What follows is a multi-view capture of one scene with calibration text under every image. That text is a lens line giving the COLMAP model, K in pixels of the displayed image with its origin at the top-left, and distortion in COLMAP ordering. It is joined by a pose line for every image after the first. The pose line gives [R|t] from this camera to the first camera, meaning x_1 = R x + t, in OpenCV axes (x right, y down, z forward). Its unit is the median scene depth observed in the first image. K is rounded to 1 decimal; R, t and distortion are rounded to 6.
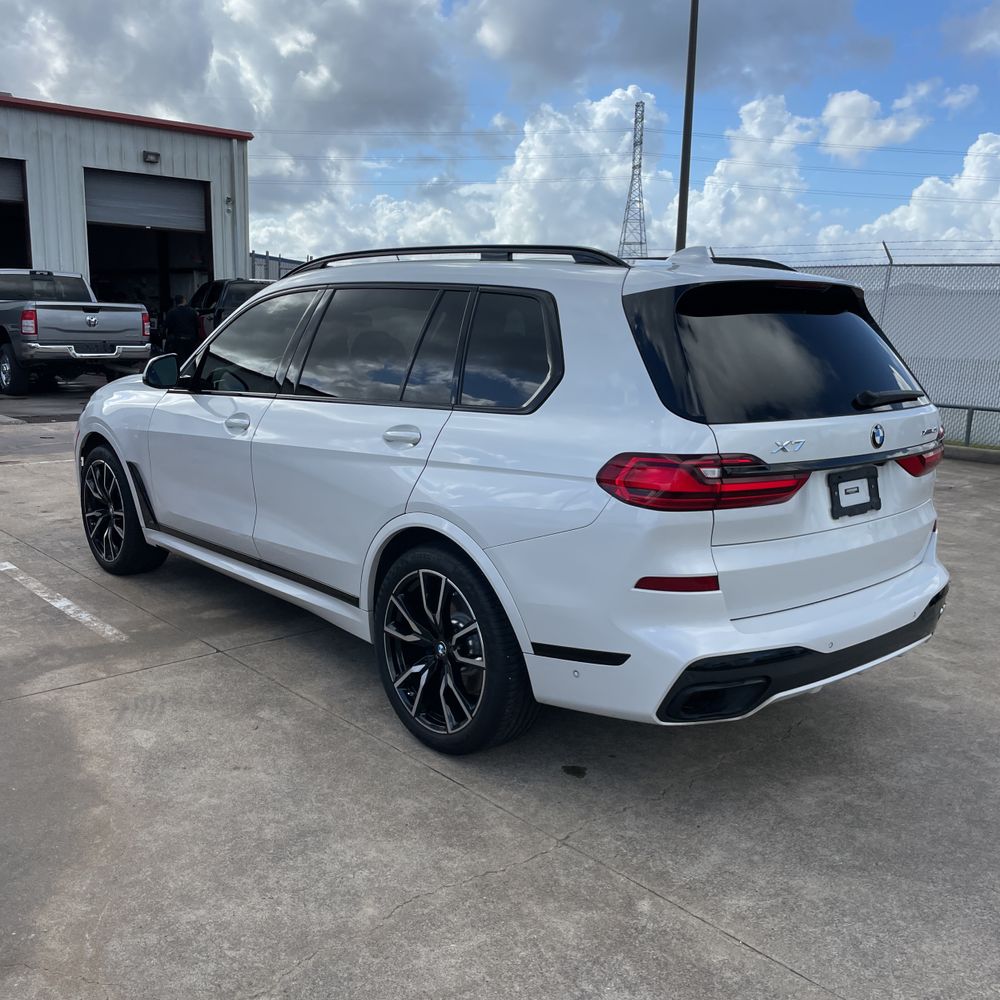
lens RADIAL K [[1038.4, 0, 499.5], [0, 1038.4, 472.7], [0, 0, 1]] dist [0.094131, -0.137498]
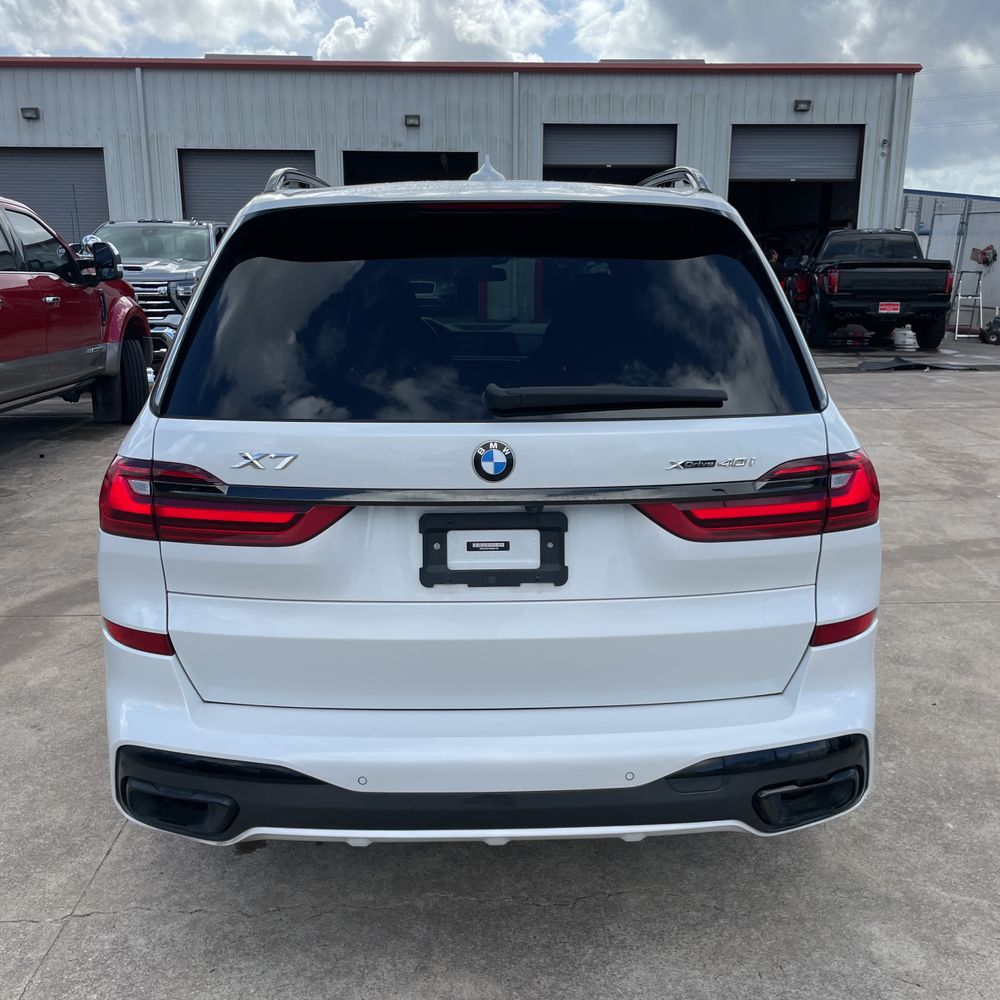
lens RADIAL K [[1038.4, 0, 499.5], [0, 1038.4, 472.7], [0, 0, 1]] dist [0.094131, -0.137498]
pose [[0.757788, 0.109869, -0.643185, 0.120311], [-0.083708, 0.993946, 0.071162, -0.011466], [0.647110, -0.000086, 0.762397, 0.089254]]
